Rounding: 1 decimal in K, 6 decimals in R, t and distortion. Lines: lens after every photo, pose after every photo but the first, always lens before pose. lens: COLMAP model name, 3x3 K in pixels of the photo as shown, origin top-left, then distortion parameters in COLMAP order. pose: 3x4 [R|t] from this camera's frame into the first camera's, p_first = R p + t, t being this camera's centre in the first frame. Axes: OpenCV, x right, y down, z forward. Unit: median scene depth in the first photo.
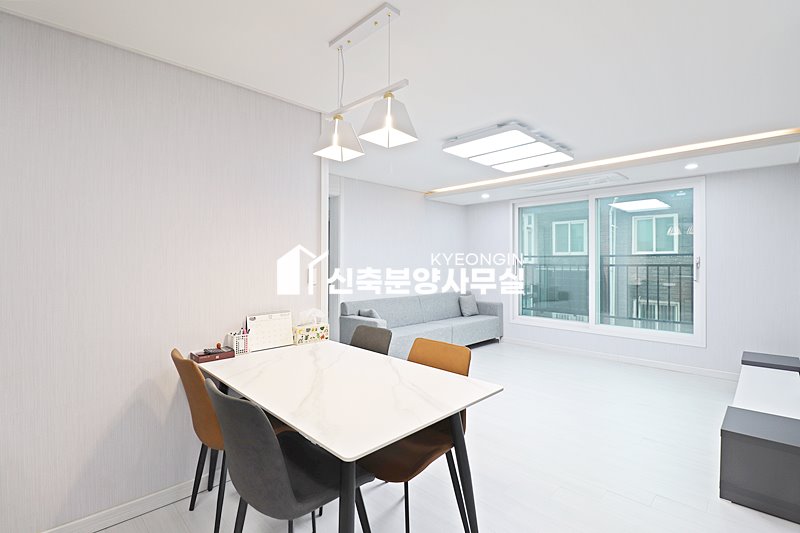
lens RADIAL K [[375.1, 0, 399.7], [0, 375.1, 263.0], [0, 0, 1]] dist [-0.004588, -0.009423]
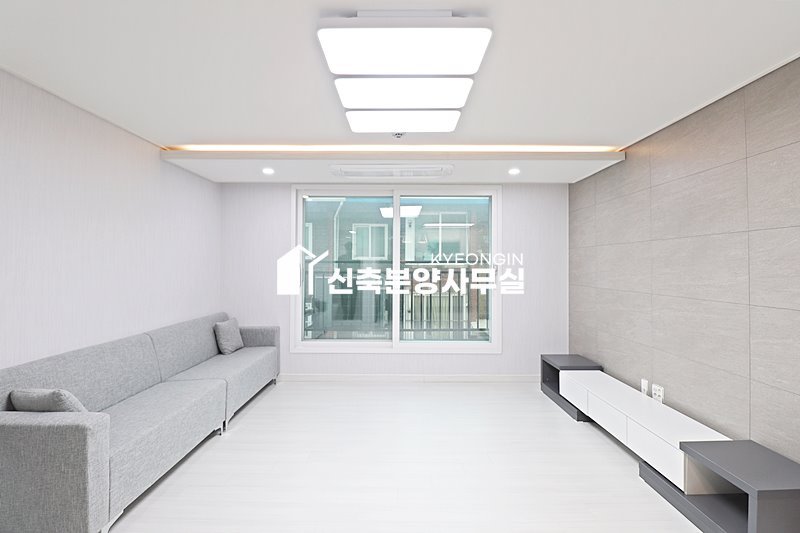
lens RADIAL K [[375.1, 0, 400.6], [0, 375.1, 260.1], [0, 0, 1]] dist [-0.004588, -0.009423]
pose [[0.703043, 0.011707, 0.711051, -0.078175], [0.000298, 0.999860, -0.016757, -0.008113], [-0.711147, 0.011993, 0.702941, 0.355526]]
